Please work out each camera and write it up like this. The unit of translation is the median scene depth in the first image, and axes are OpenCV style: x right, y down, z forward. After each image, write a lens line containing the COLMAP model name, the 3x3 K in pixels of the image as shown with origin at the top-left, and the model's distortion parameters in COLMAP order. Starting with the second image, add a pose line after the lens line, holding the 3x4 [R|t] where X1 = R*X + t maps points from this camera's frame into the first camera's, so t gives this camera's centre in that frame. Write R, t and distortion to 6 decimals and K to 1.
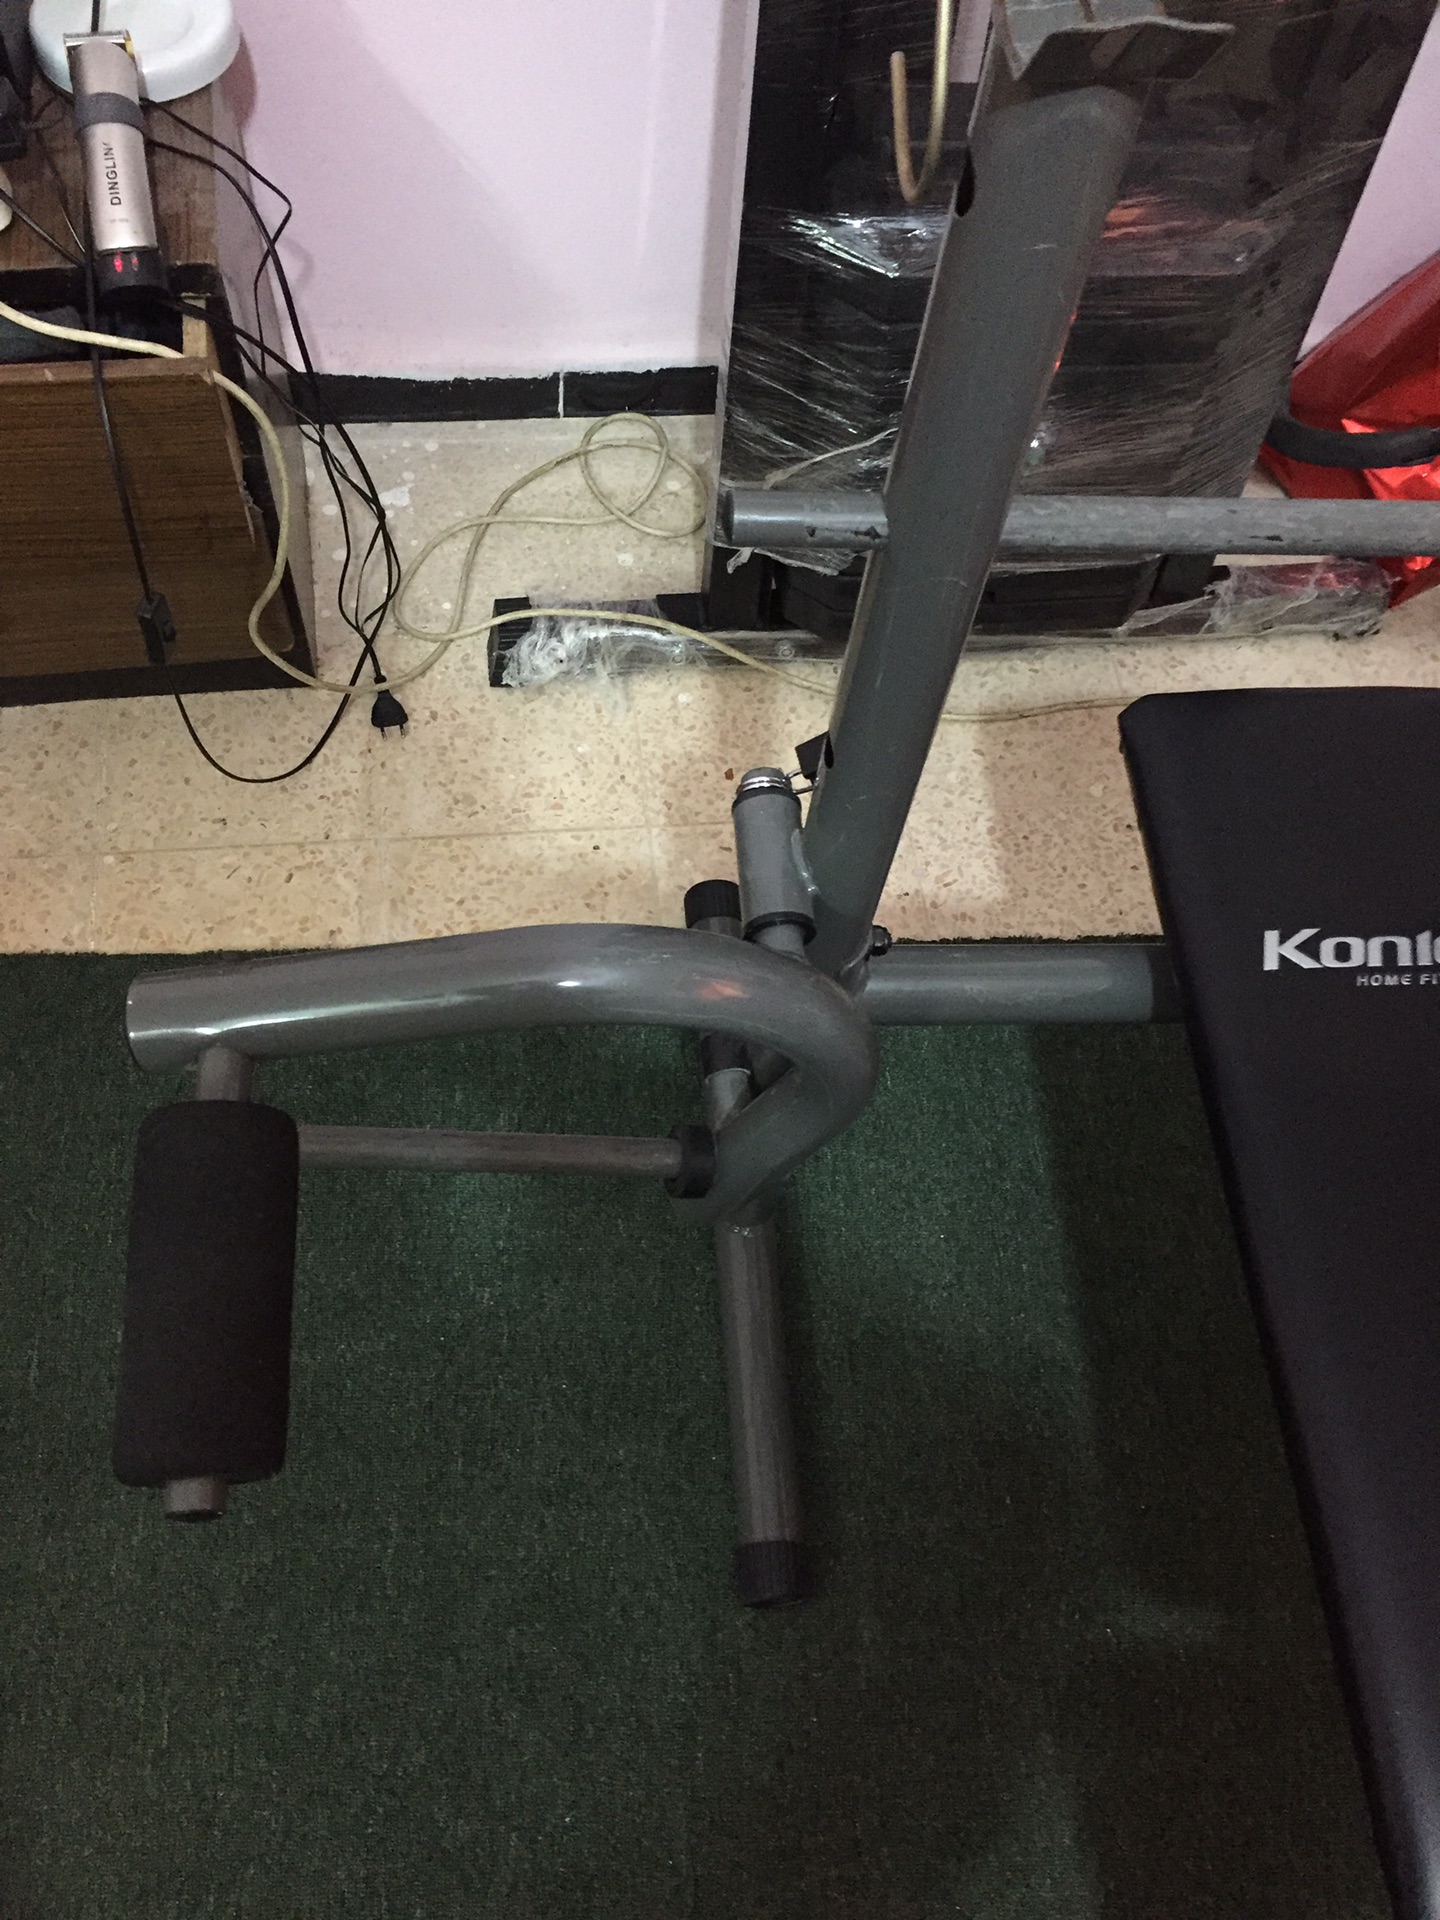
lens RADIAL K [[1628.7, 0, 722.9], [0, 1628.7, 953.4], [0, 0, 1]] dist [0.090044, -0.136848]
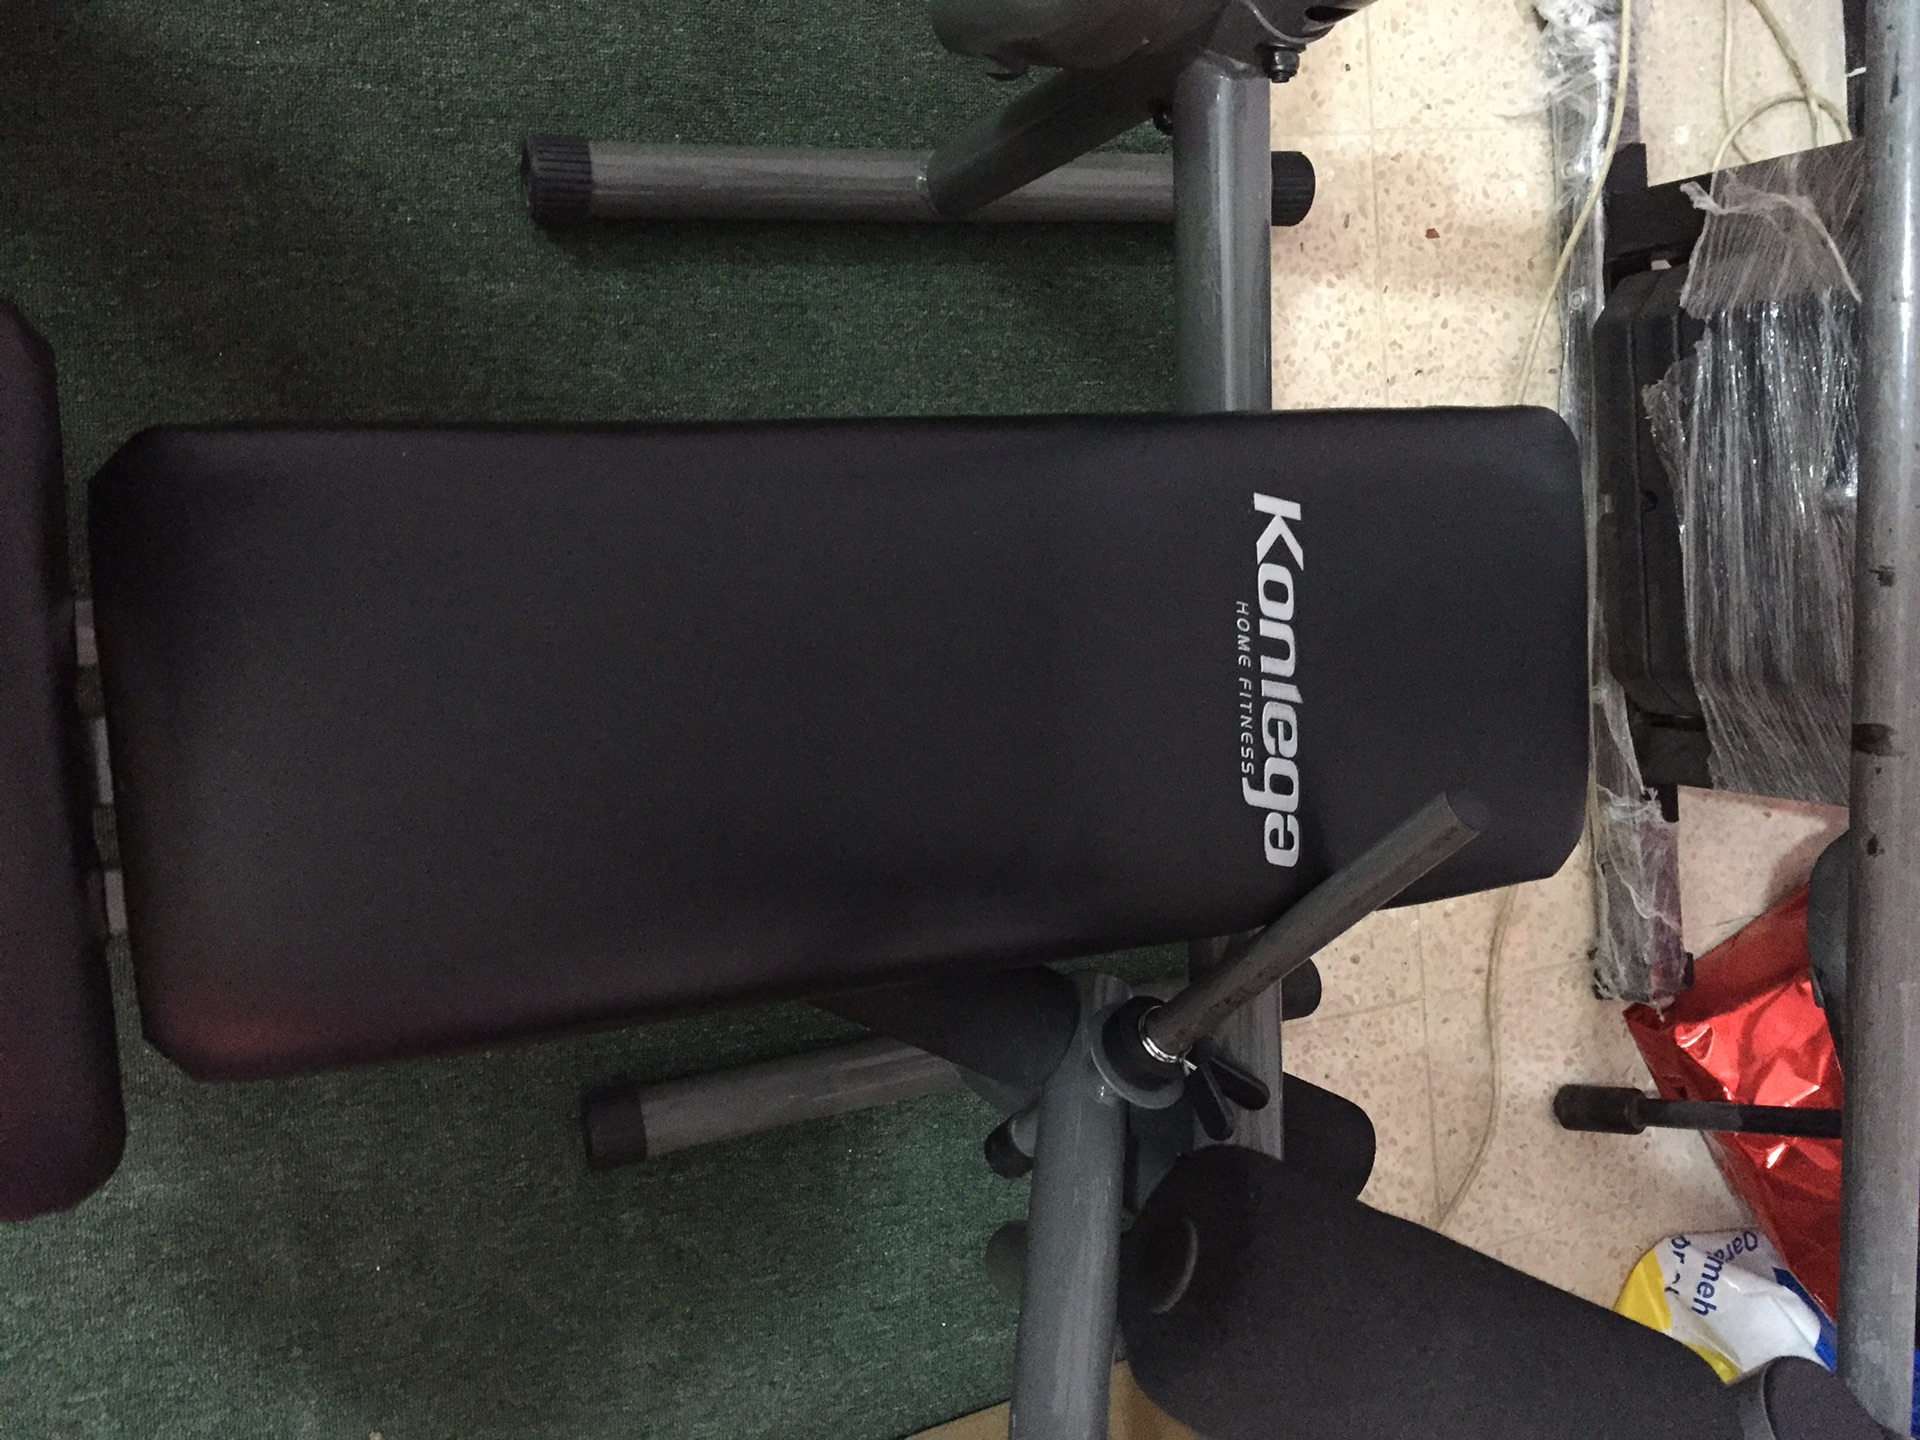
lens RADIAL K [[1633.8, 0, 970.5], [0, 1633.8, 714.9], [0, 0, 1]] dist [0.086572, -0.119723]
pose [[0.016789, 0.999756, 0.014380, 0.250876], [-0.991998, 0.014855, 0.125380, 0.029585], [0.125136, -0.016370, 0.992005, 0.086284]]
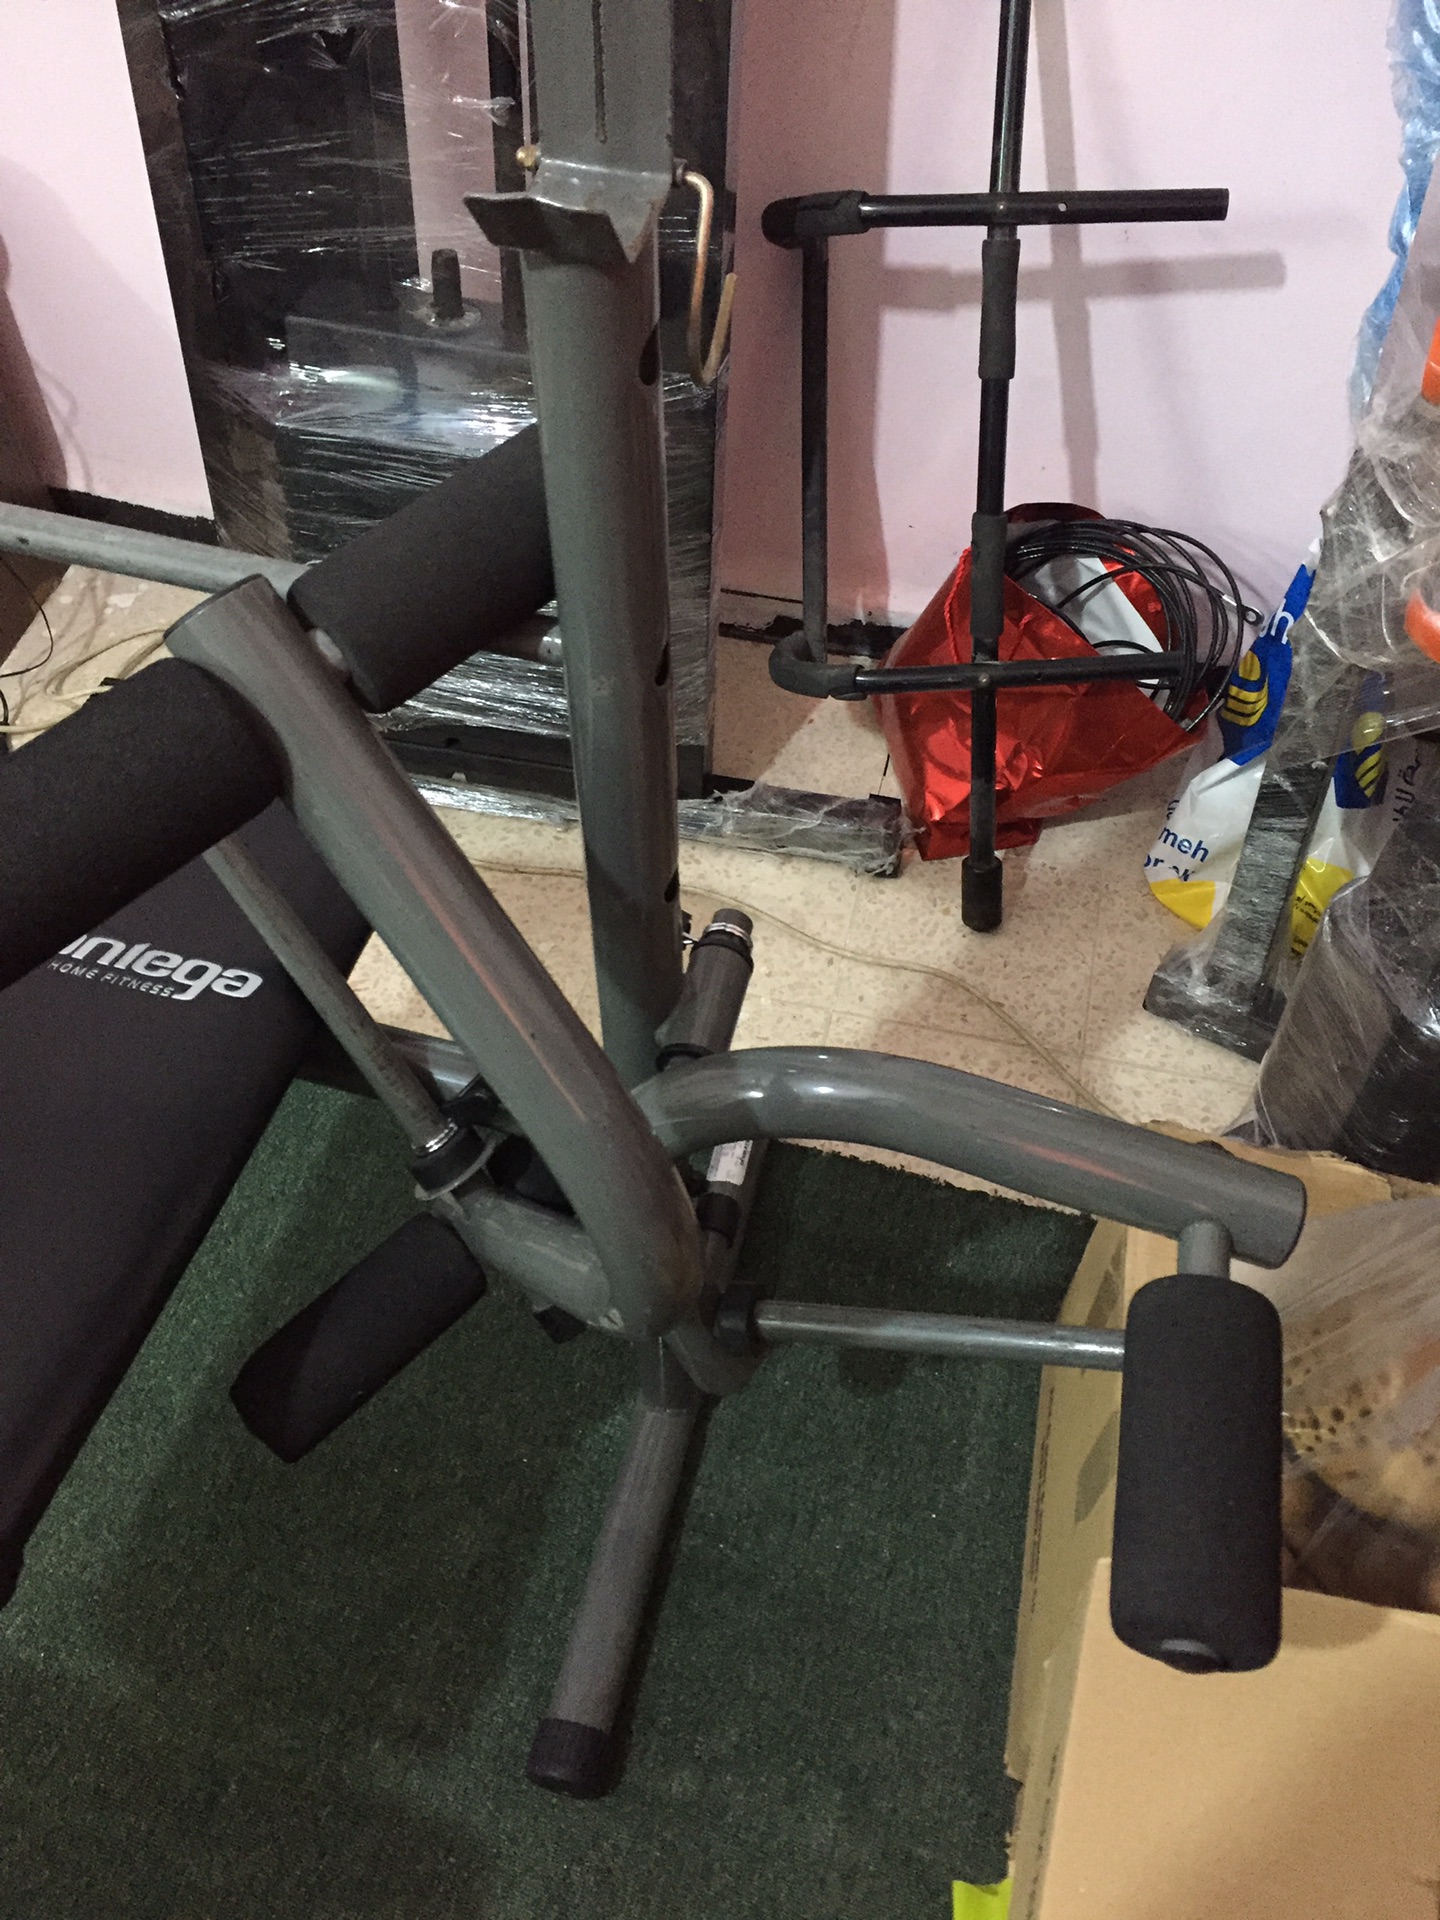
lens RADIAL K [[1628.7, 0, 722.9], [0, 1628.7, 953.4], [0, 0, 1]] dist [0.090044, -0.136848]
pose [[0.937766, 0.212307, -0.274809, 0.648211], [-0.260200, 0.953649, -0.151159, 0.034586], [0.229979, 0.213257, 0.949543, 0.032414]]
